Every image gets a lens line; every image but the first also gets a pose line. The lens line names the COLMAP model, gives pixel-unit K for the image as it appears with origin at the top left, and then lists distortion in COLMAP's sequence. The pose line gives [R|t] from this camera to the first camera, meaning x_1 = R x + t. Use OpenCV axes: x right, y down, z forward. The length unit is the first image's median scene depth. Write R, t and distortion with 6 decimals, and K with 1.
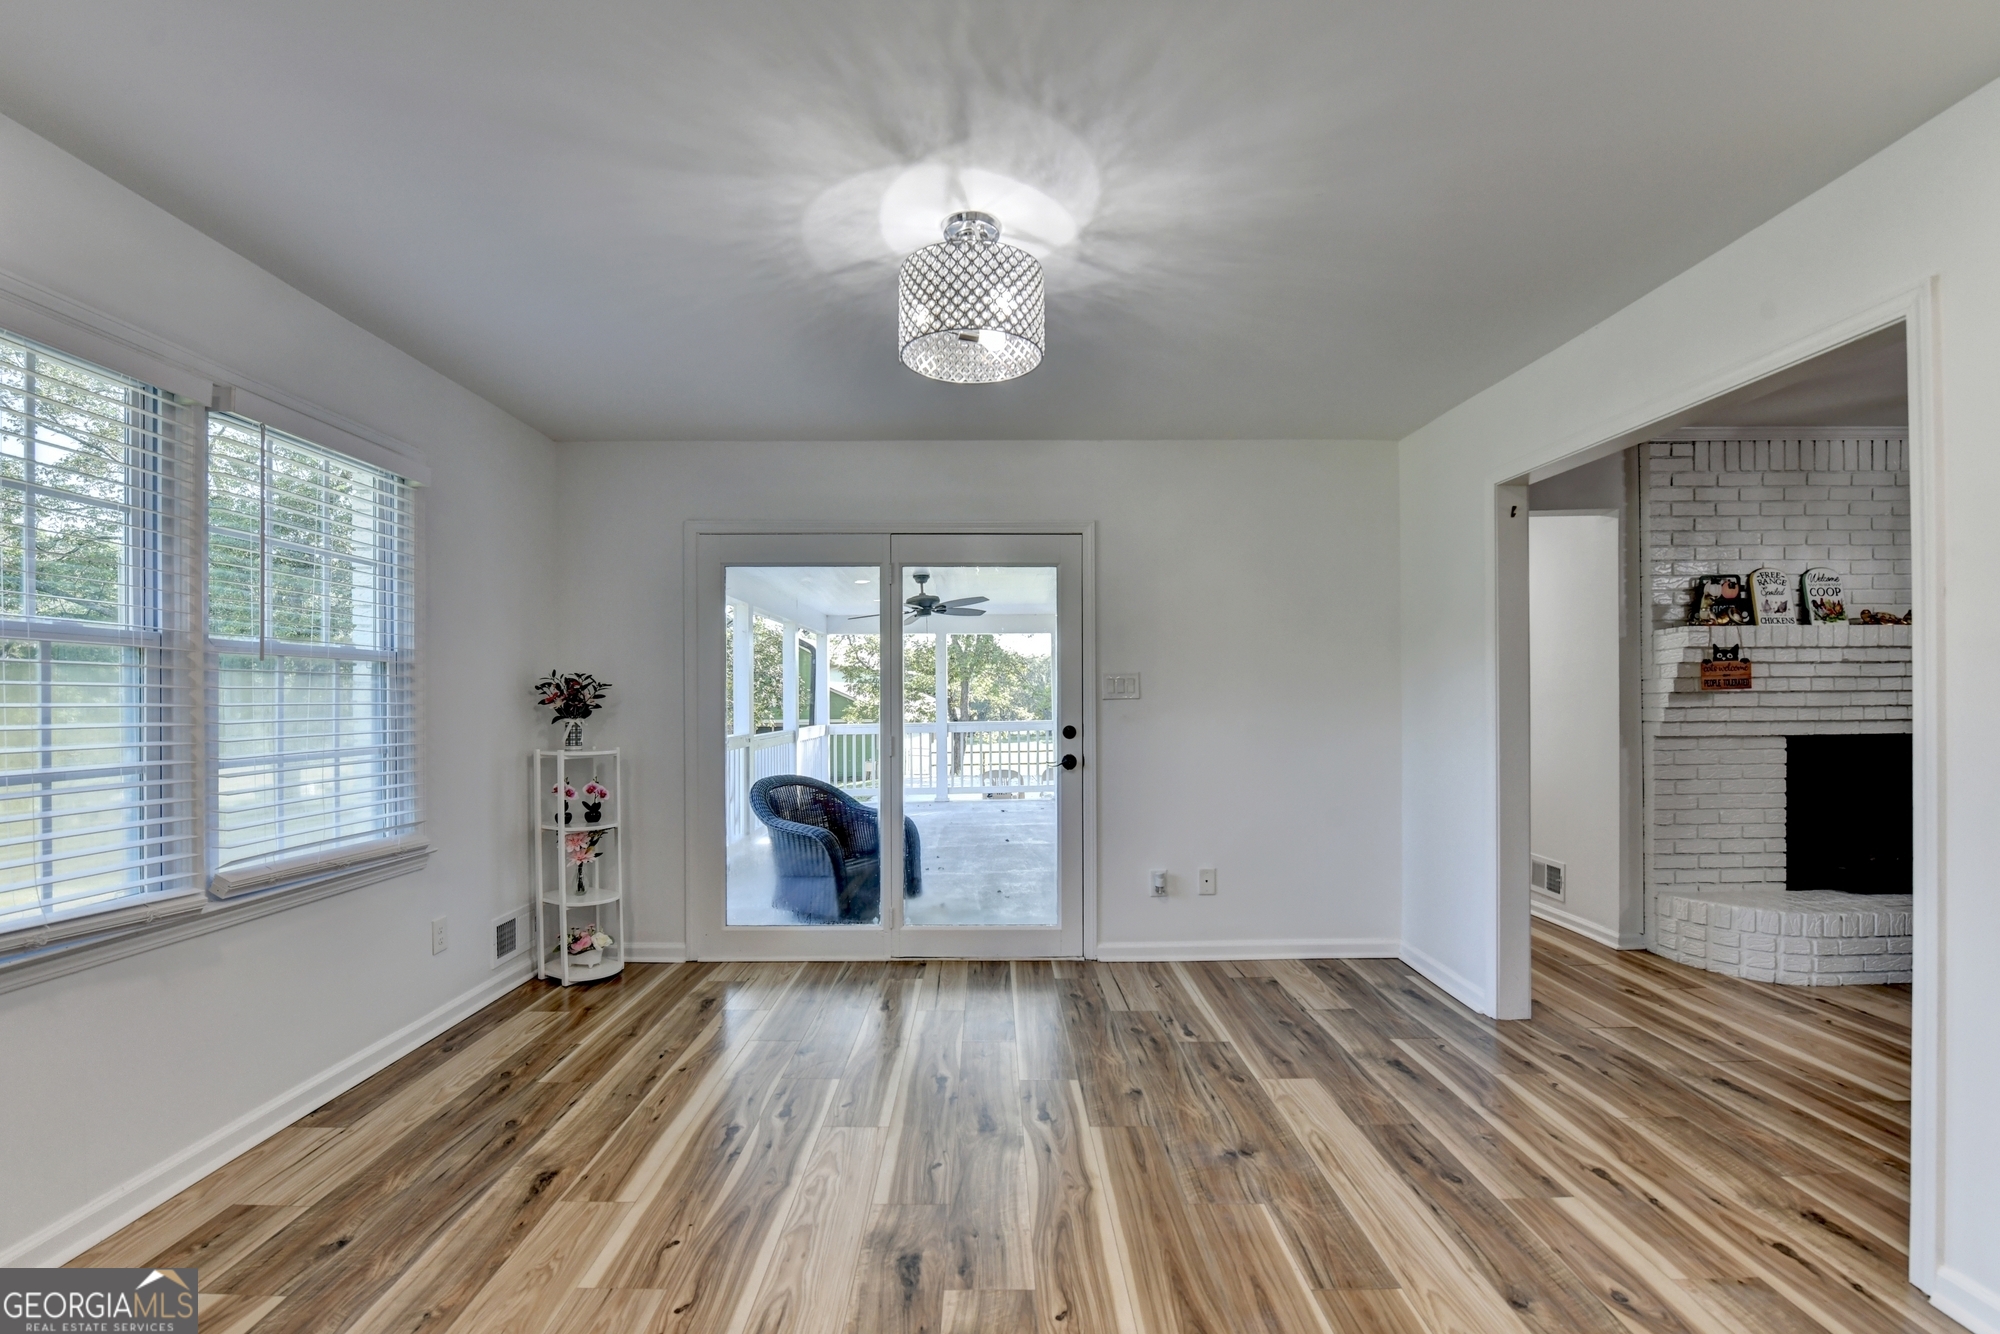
lens RADIAL K [[851.1, 0, 1001.3], [0, 851.1, 693.3], [0, 0, 1]] dist [-0.013921, -0.001730]
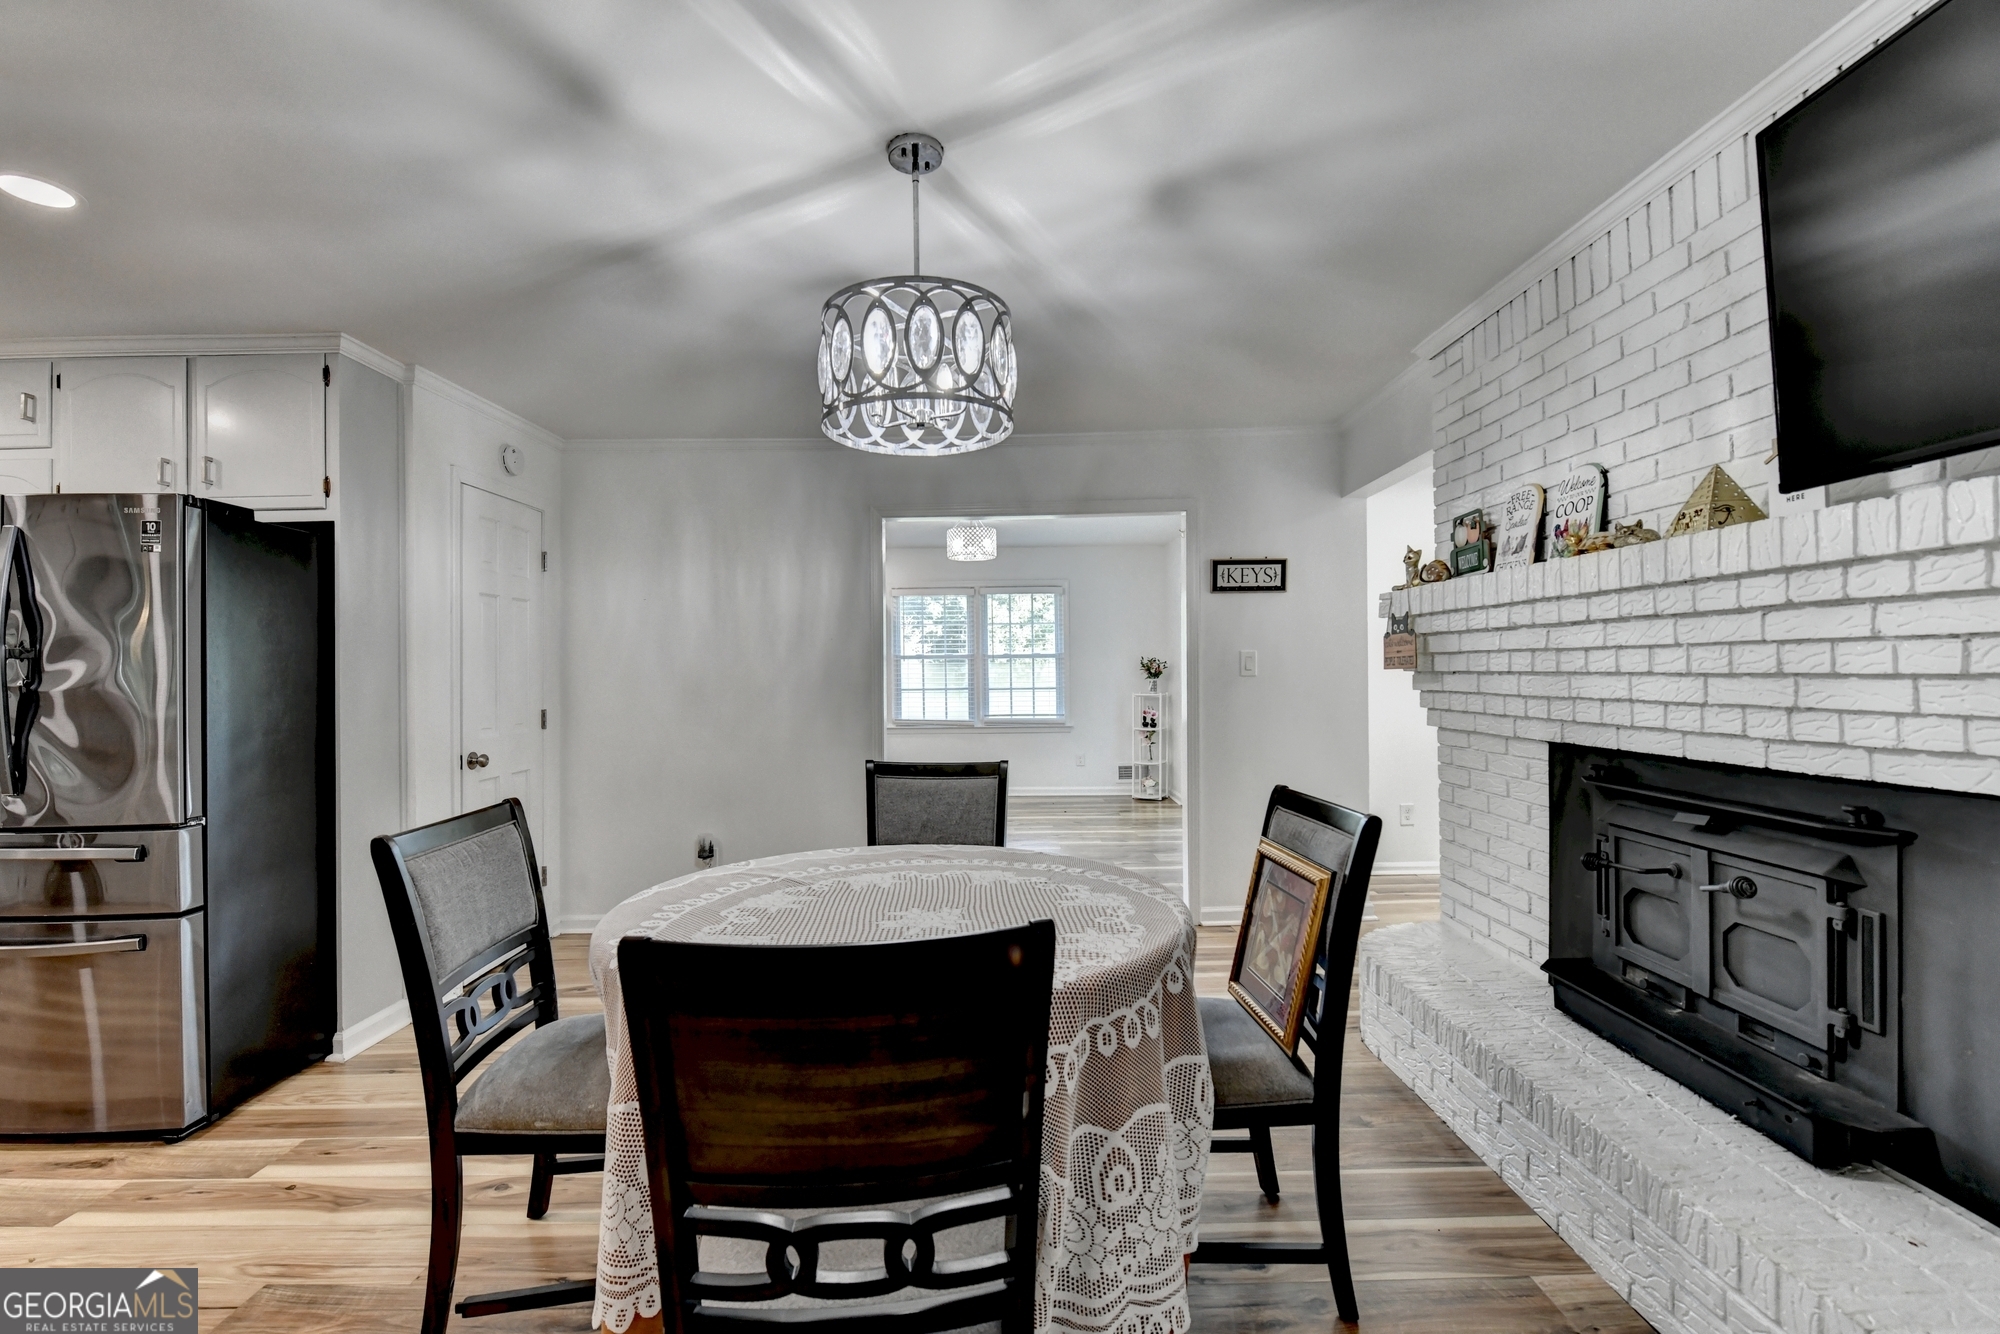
lens RADIAL K [[851.1, 0, 979.5], [0, 851.1, 669.2], [0, 0, 1]] dist [-0.013921, -0.001730]
pose [[-0.017801, 0.007262, -0.999815, 1.649844], [0.011547, 0.999908, 0.007058, -0.014553], [0.999775, -0.011419, -0.017883, 0.602635]]
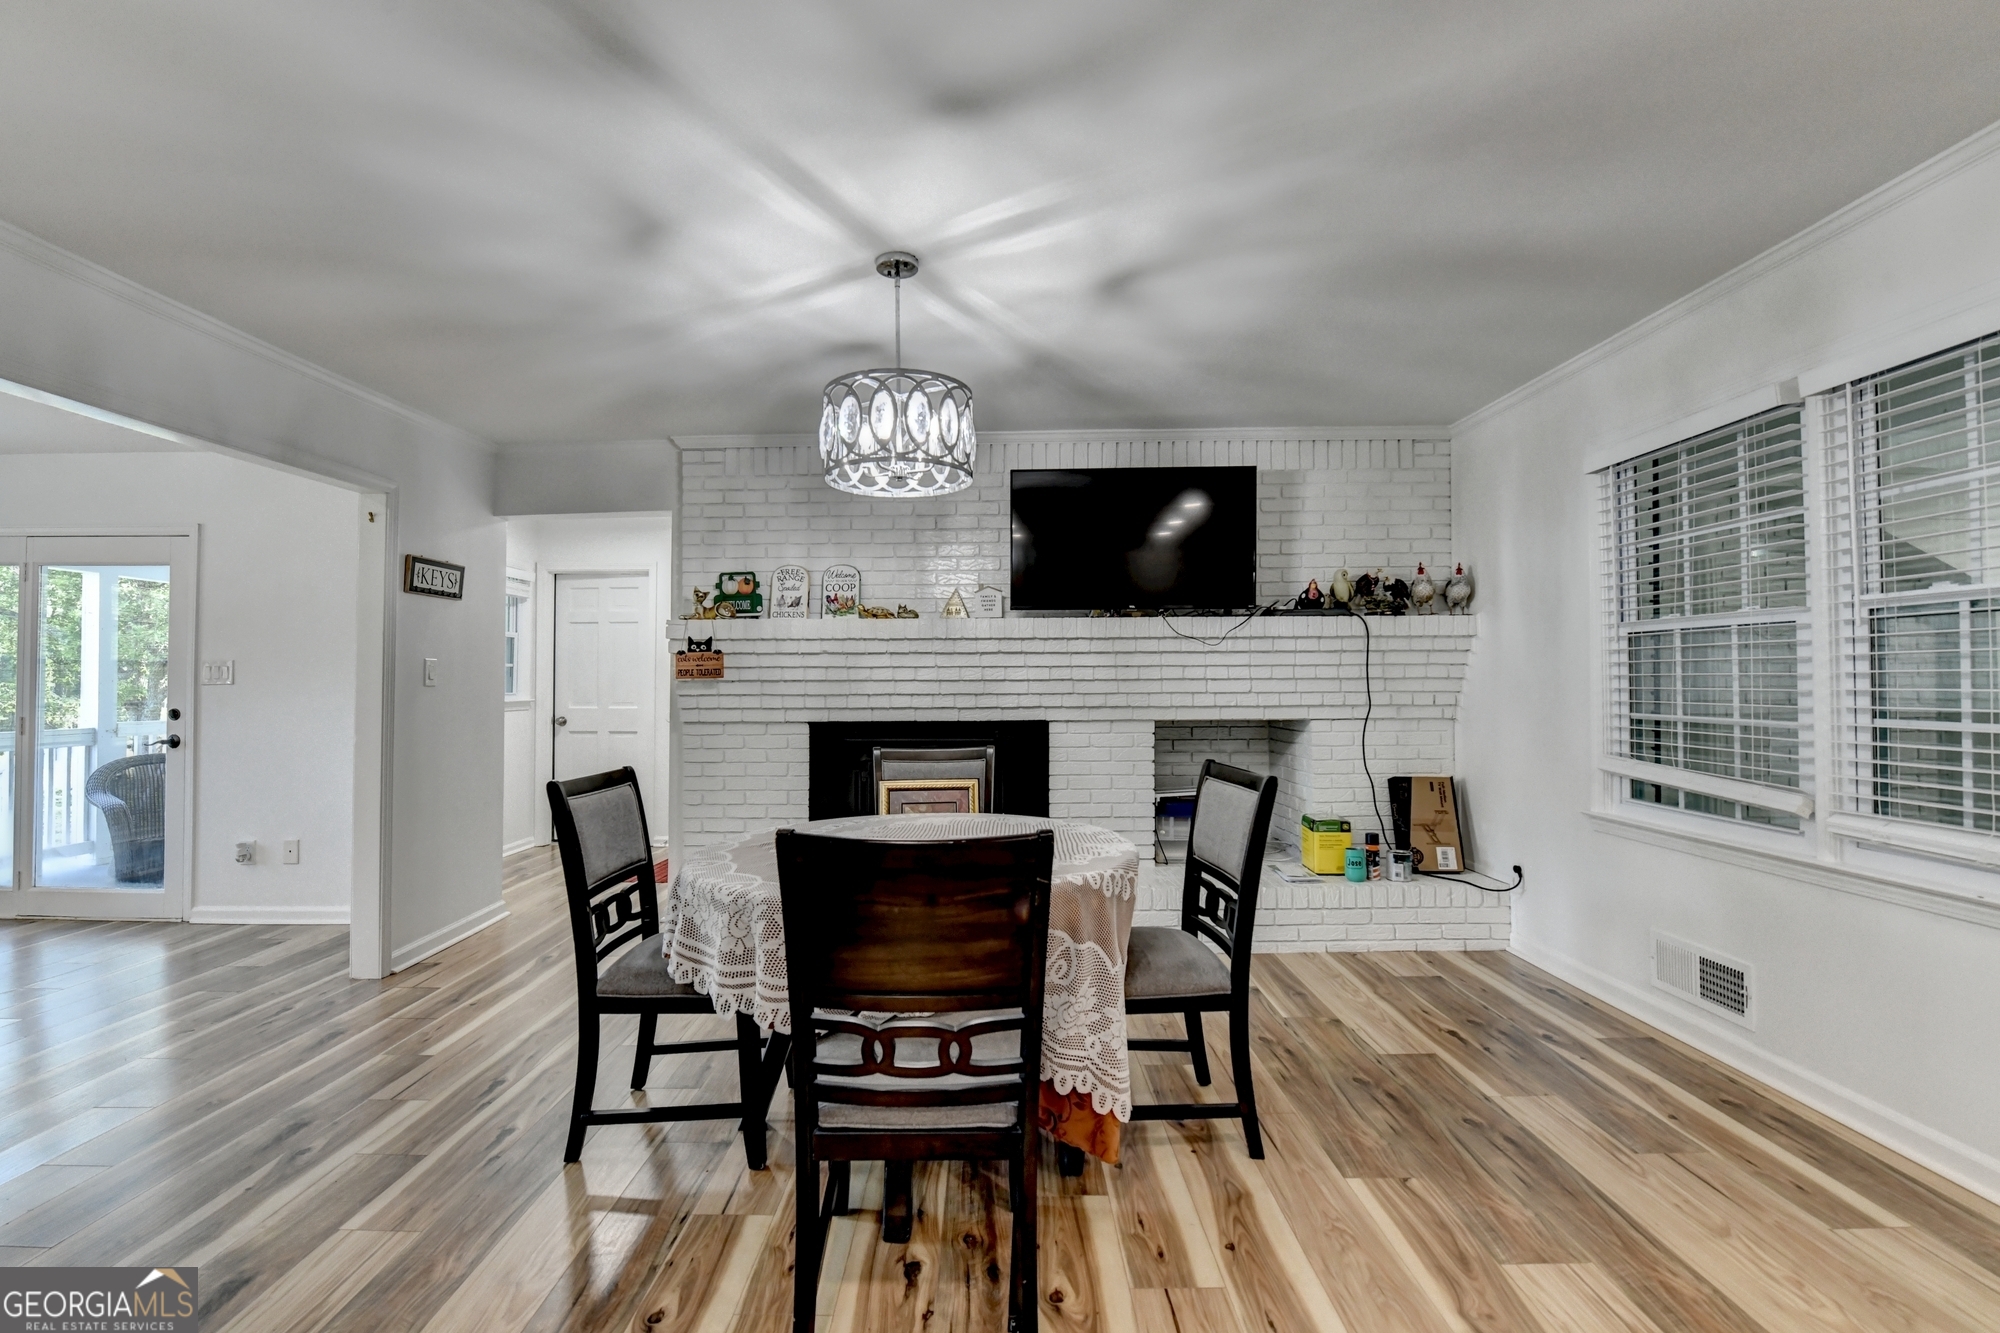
lens RADIAL K [[851.1, 0, 993.9], [0, 851.1, 678.5], [0, 0, 1]] dist [-0.013921, -0.001730]
pose [[0.999886, 0.003709, -0.014630, 1.234220], [-0.003874, 0.999929, -0.011270, 0.006494], [0.014588, 0.011325, 0.999829, -0.082566]]
